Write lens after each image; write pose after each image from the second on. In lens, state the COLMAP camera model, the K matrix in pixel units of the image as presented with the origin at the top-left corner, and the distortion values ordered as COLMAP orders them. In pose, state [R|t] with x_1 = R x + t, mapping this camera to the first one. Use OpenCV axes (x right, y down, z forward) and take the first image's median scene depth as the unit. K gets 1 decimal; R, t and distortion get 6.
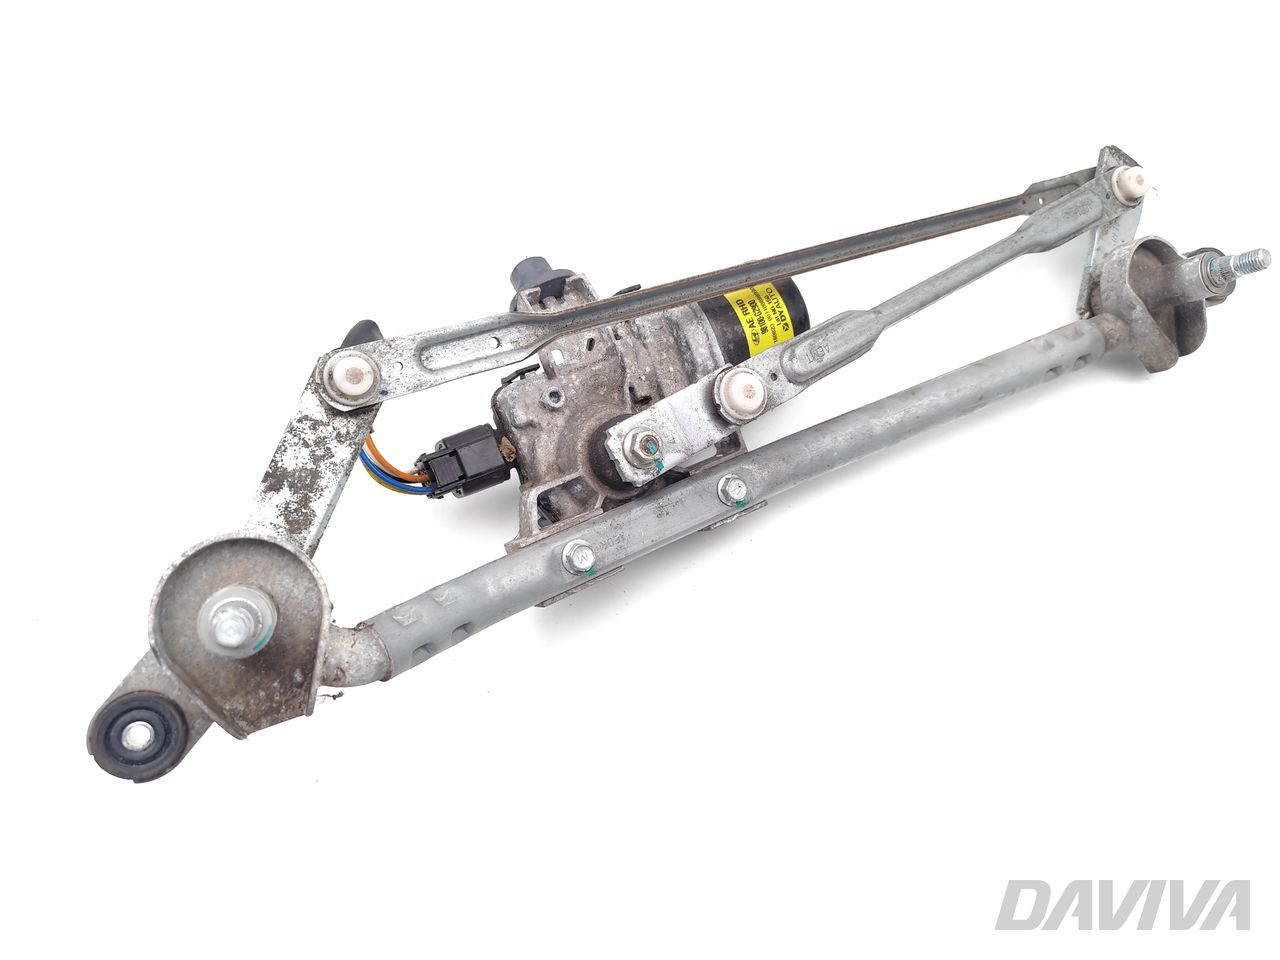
lens RADIAL K [[849.4, 0, 640.0], [0, 849.4, 480.0], [0, 0, 1]] dist [0.126545, -0.002074]
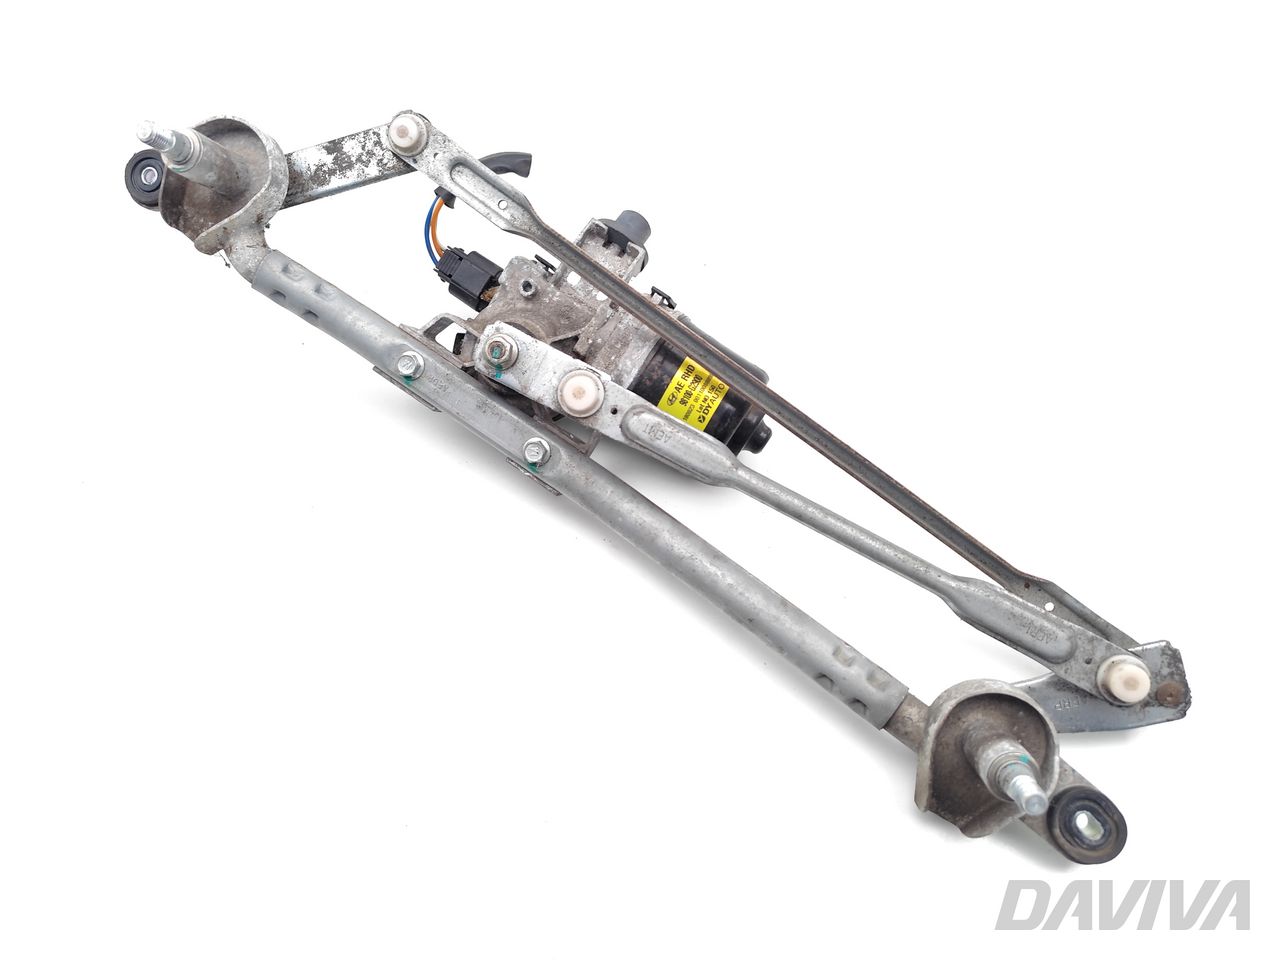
lens RADIAL K [[849.4, 0, 640.0], [0, 849.4, 480.0], [0, 0, 1]] dist [0.126545, -0.002074]
pose [[0.444809, 0.783095, -0.434634, 0.699718], [-0.789727, 0.571844, 0.222096, -0.331617], [0.422465, 0.244451, 0.872793, 0.077011]]
